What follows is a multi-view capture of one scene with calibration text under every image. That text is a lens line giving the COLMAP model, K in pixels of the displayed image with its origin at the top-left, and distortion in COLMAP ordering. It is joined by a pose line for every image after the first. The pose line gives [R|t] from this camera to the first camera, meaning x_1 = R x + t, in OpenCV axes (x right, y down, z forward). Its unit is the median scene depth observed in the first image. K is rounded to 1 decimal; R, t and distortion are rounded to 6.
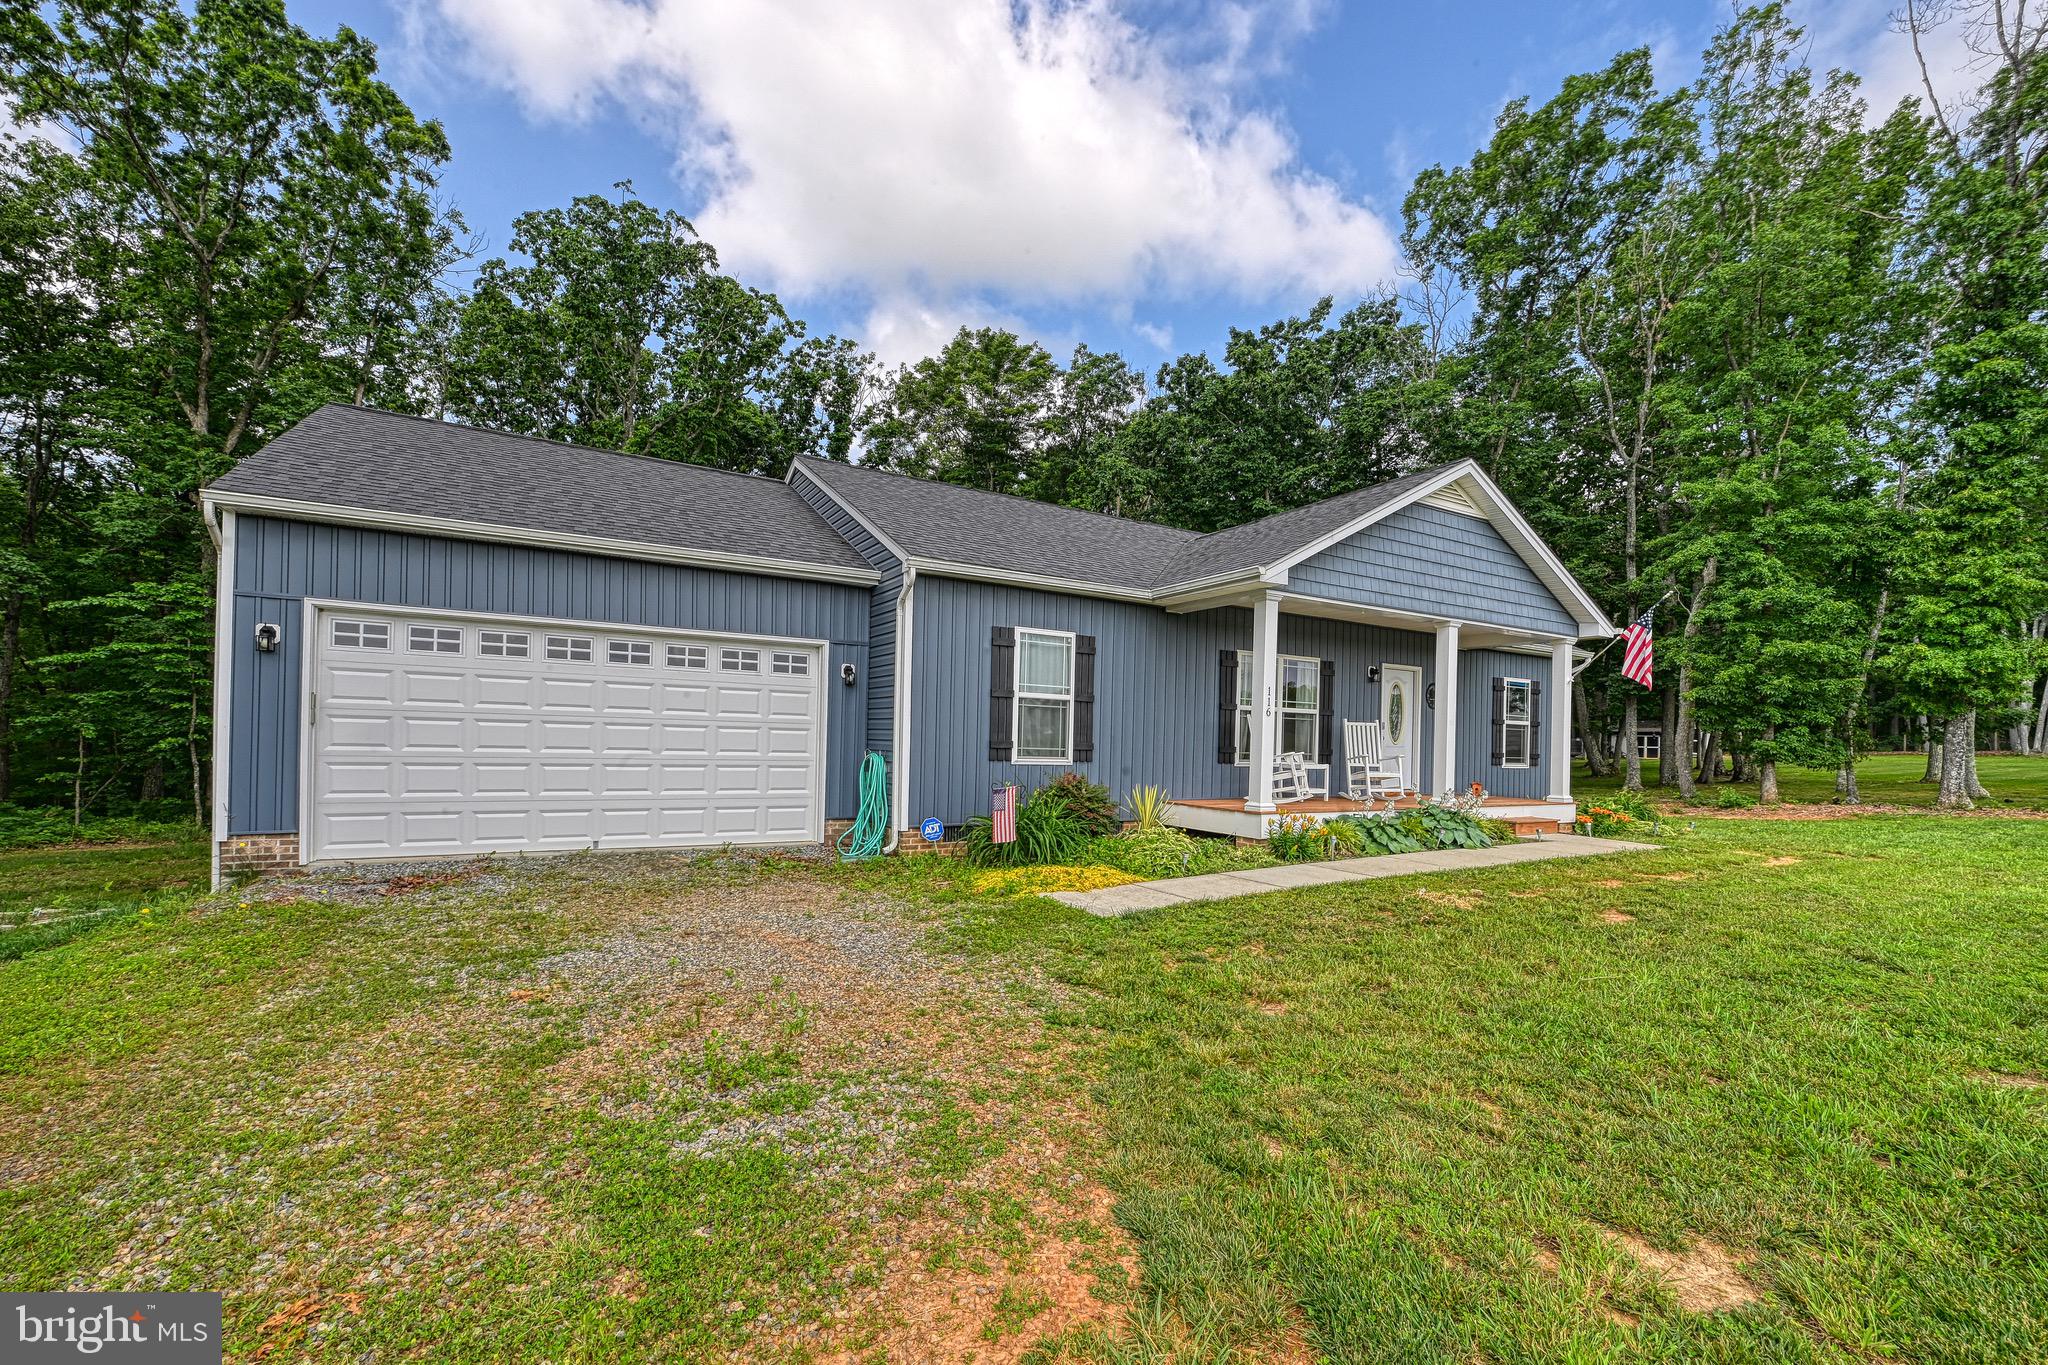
lens RADIAL K [[916.9, 0, 1096.3], [0, 916.9, 739.9], [0, 0, 1]] dist [-0.003033, -0.000298]
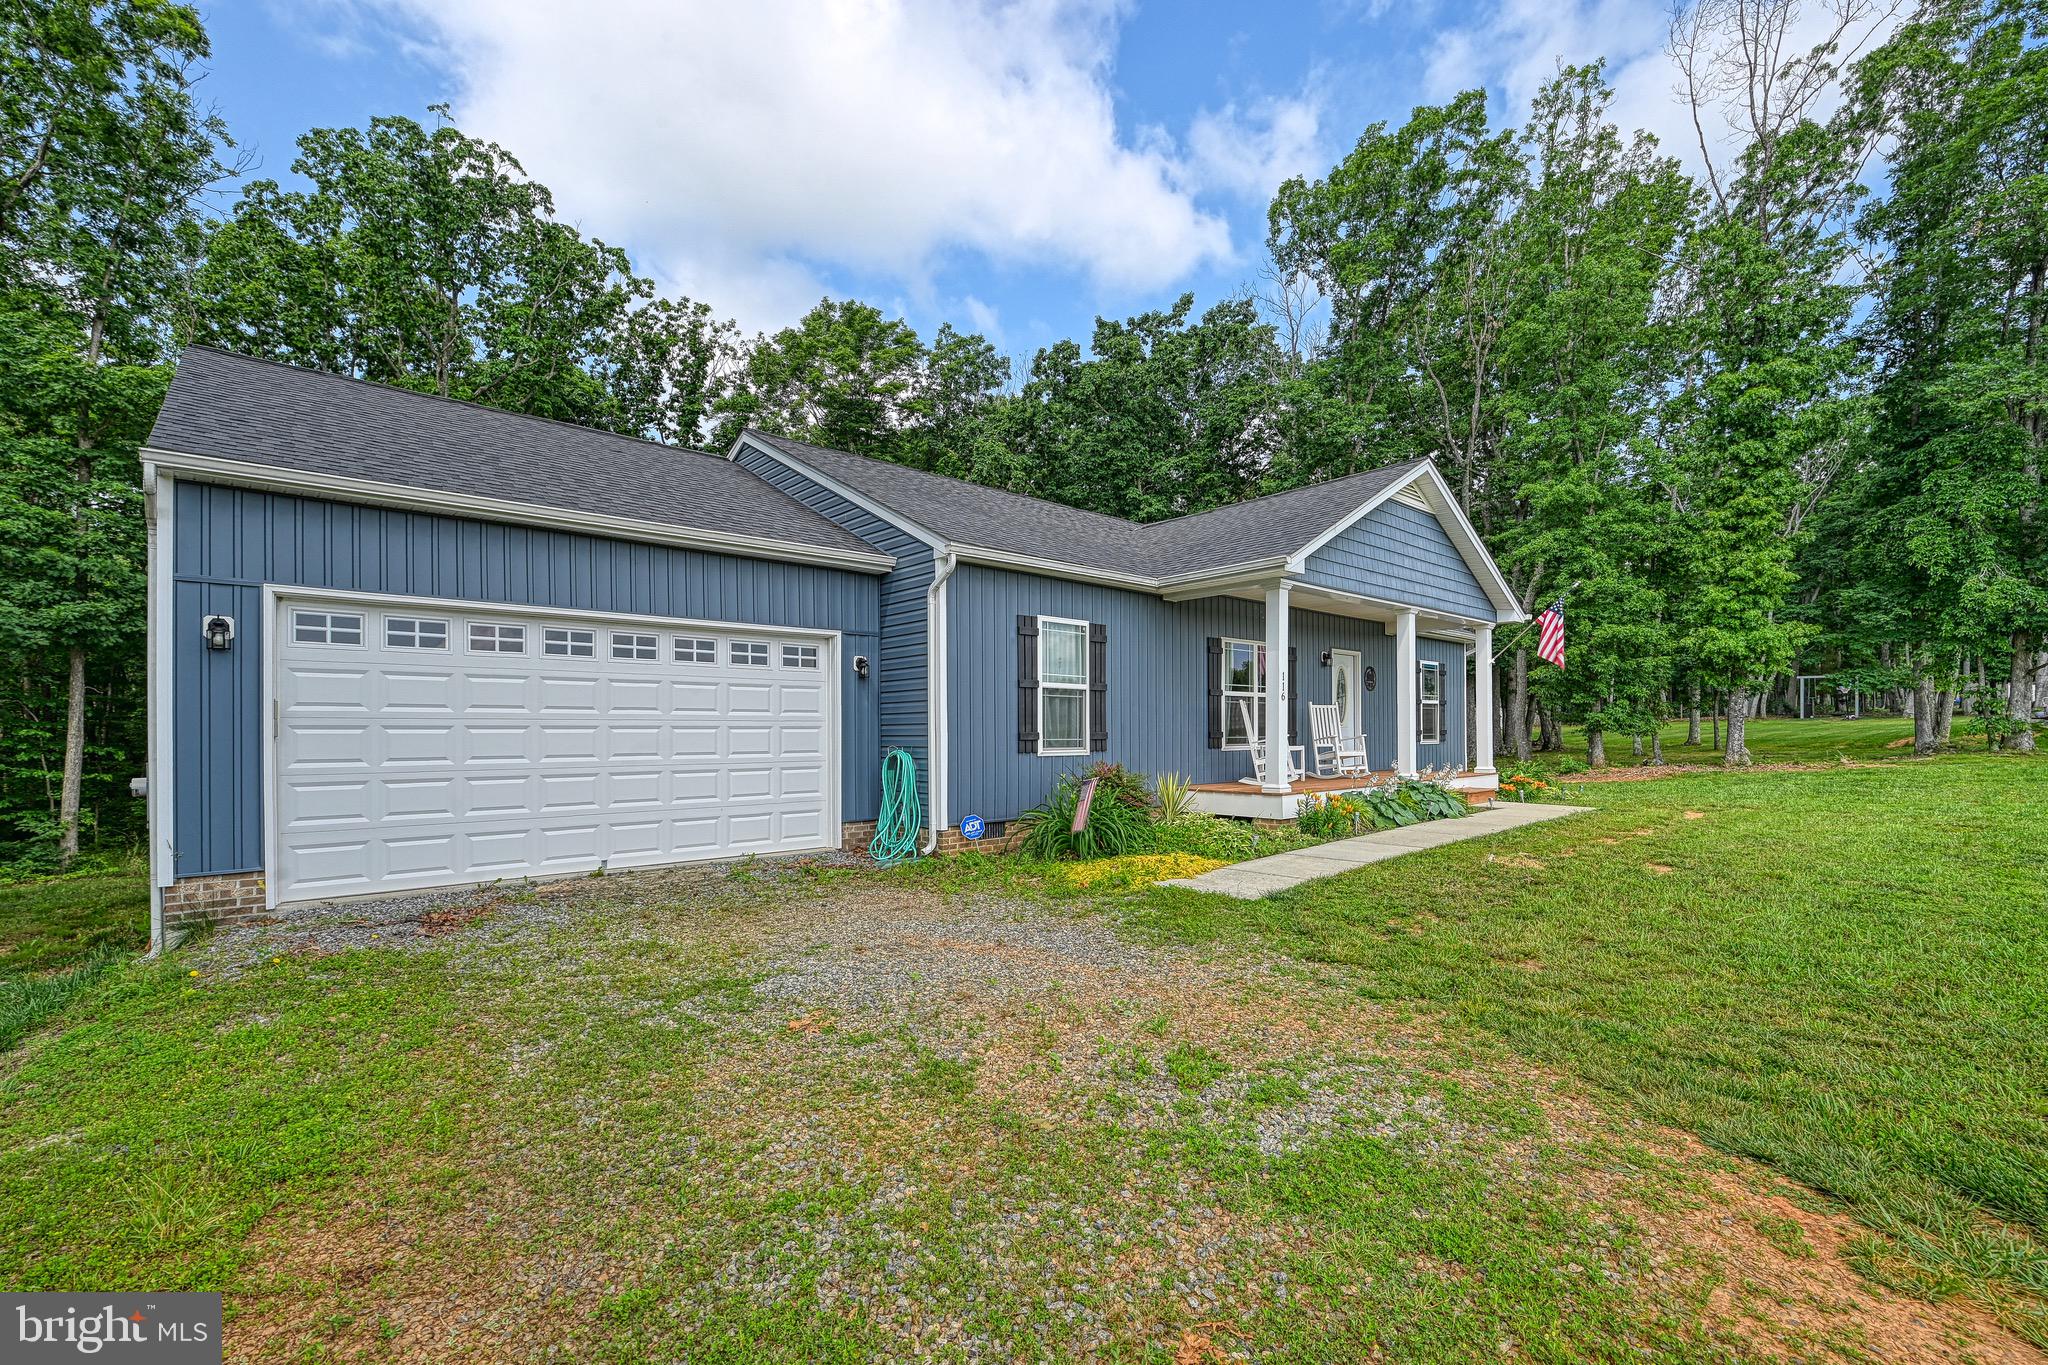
lens RADIAL K [[928.6, 0, 1118.9], [0, 928.6, 730.6], [0, 0, 1]] dist [-0.008079, 0.000748]
pose [[0.975013, -0.031966, 0.219837, -0.193599], [0.031807, 0.999485, 0.004261, -0.001933], [-0.219860, 0.002838, 0.975527, 0.015577]]
